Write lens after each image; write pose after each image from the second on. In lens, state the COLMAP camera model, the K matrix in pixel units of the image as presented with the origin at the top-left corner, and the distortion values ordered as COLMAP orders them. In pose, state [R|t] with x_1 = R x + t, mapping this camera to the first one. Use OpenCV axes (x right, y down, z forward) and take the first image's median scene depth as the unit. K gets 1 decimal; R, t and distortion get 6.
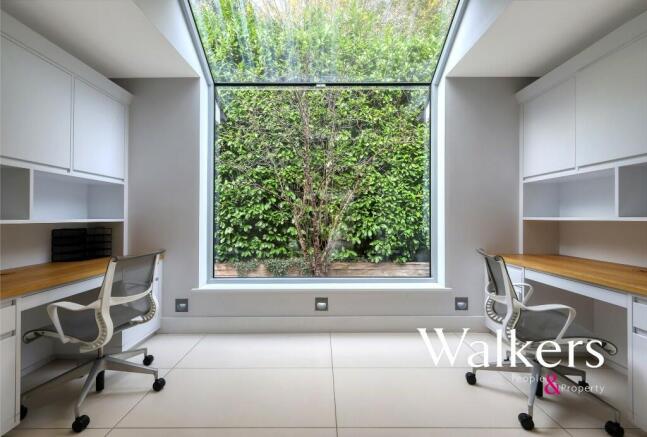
lens RADIAL K [[281.7, 0, 321.9], [0, 281.7, 216.5], [0, 0, 1]] dist [0.003306, -0.000354]
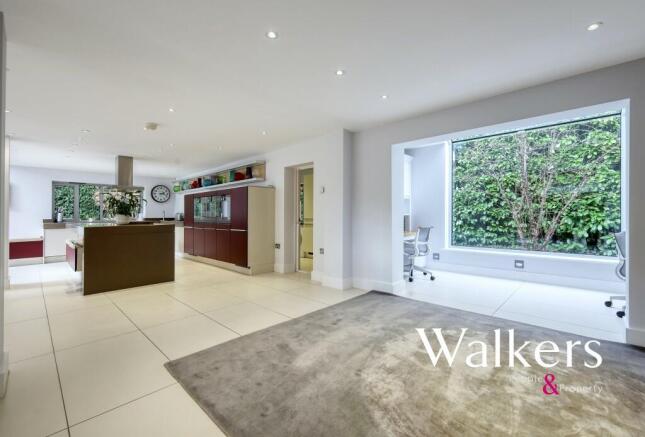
lens RADIAL K [[280.8, 0, 319.7], [0, 280.8, 215.0], [0, 0, 1]] dist [0.003306, -0.000354]
pose [[0.716523, 0.000227, -0.697563, 0.152504], [0.005682, 0.999965, 0.006163, -0.000752], [0.697540, -0.008379, 0.716497, -0.501358]]
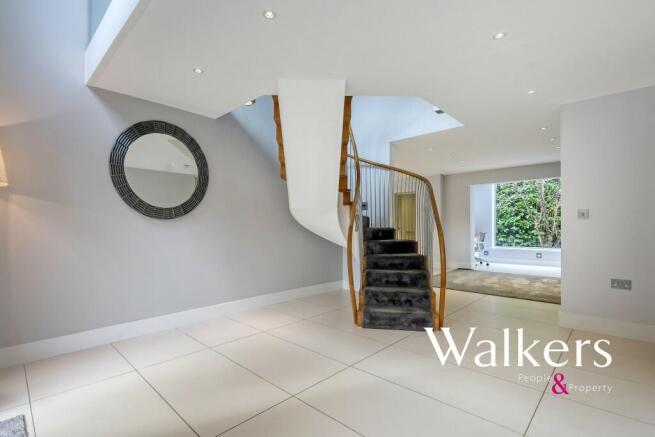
lens RADIAL K [[301.4, 0, 360.2], [0, 301.4, 224.5], [0, 0, 1]] dist [-0.003254, -0.000138]
pose [[0.769250, -0.004604, -0.638931, 0.242064], [0.005653, 0.999984, -0.000400, 0.000555], [0.638922, -0.003304, 0.769264, -1.049372]]
